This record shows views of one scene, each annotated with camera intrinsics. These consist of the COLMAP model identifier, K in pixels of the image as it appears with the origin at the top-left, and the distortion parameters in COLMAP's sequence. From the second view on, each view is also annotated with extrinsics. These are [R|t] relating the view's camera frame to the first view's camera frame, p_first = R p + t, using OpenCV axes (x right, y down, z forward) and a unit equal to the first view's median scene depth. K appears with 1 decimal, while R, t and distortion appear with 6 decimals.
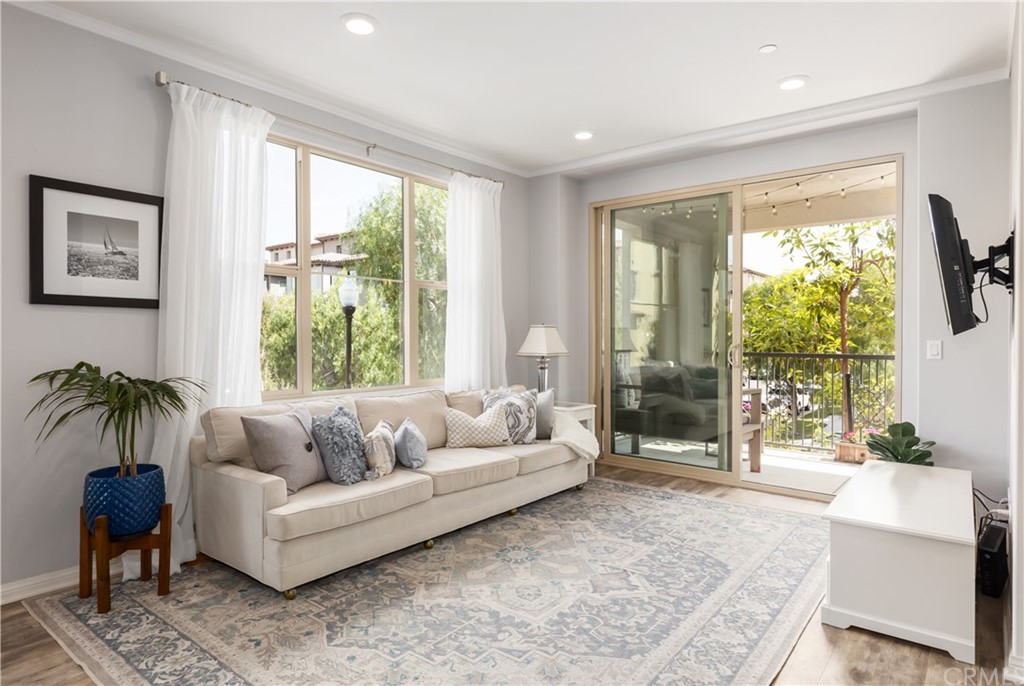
lens RADIAL K [[583.0, 0, 496.8], [0, 583.0, 343.7], [0, 0, 1]] dist [0.002778, 0.001120]
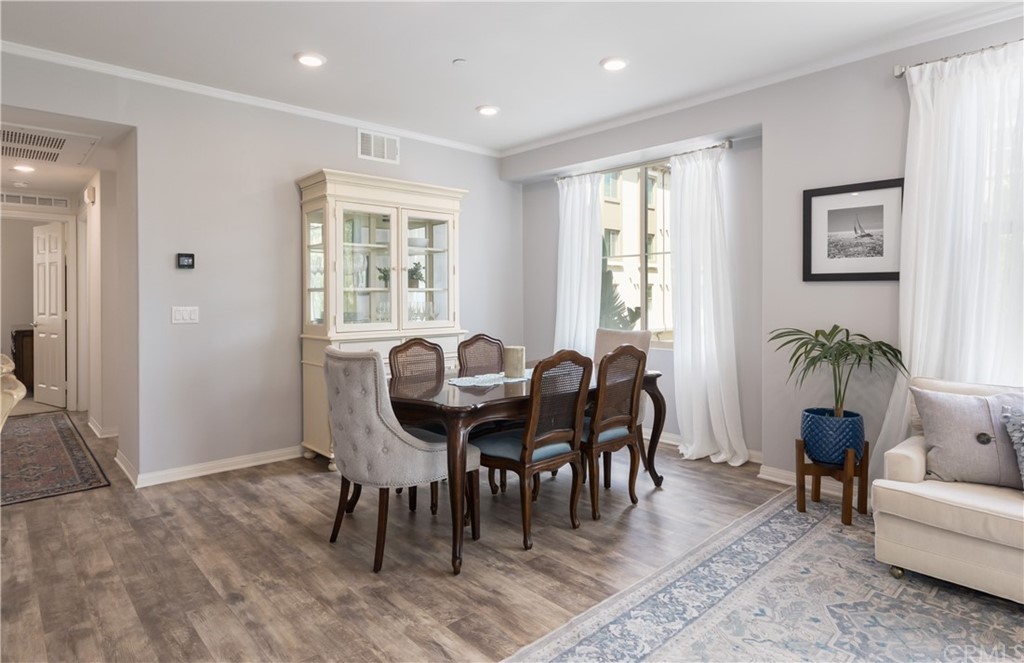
lens RADIAL K [[575.5, 0, 515.2], [0, 575.5, 304.2], [0, 0, 1]] dist [0.002832, -0.001080]
pose [[-0.125936, 0.013917, -0.991941, 0.445672], [-0.011914, 0.999808, 0.015540, -0.017449], [0.991967, 0.013775, -0.125746, 0.318584]]
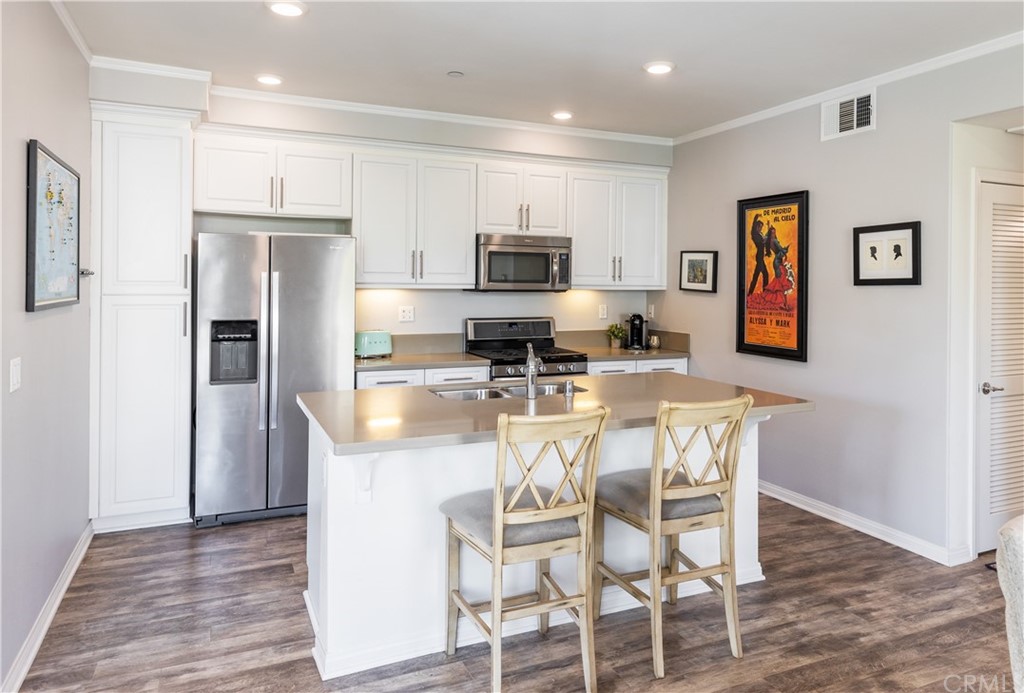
lens RADIAL K [[680.5, 0, 520.1], [0, 680.5, 281.7], [0, 0, 1]] dist [0.005341, -0.001754]
pose [[-0.897738, -0.010380, 0.440408, -0.093254], [-0.005086, 0.999900, 0.013198, -0.077014], [-0.440501, 0.009608, -0.897701, 0.492162]]
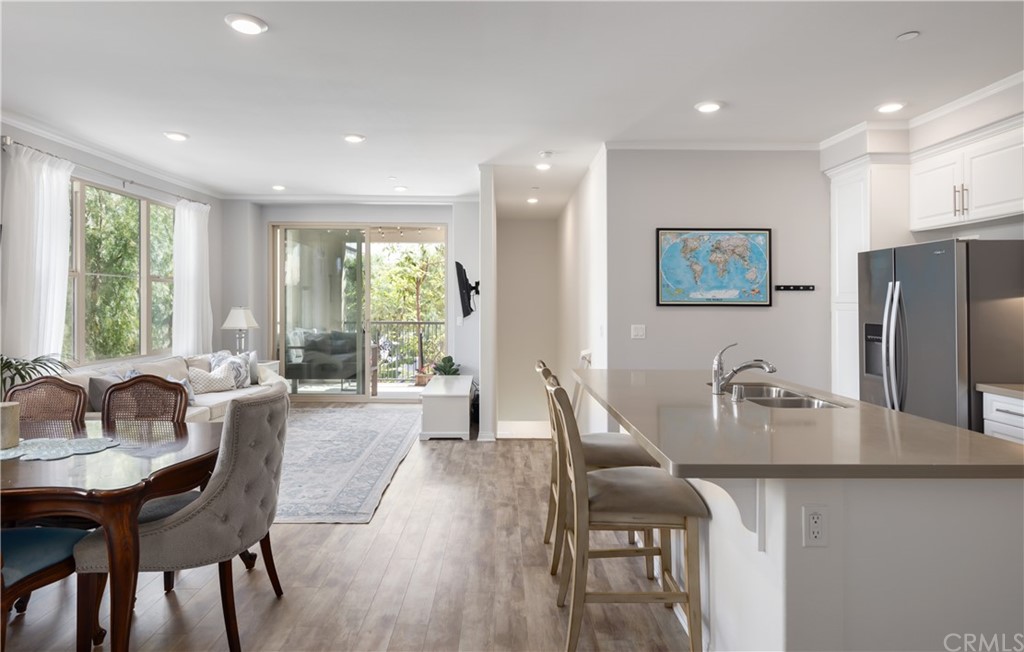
lens RADIAL K [[545.9, 0, 500.7], [0, 545.9, 298.1], [0, 0, 1]] dist [0.004054, 0.000759]
pose [[0.764889, 0.005647, 0.644137, -0.381451], [0.006206, 0.999851, -0.016135, -0.037554], [-0.644132, 0.016339, 0.764740, -0.562298]]
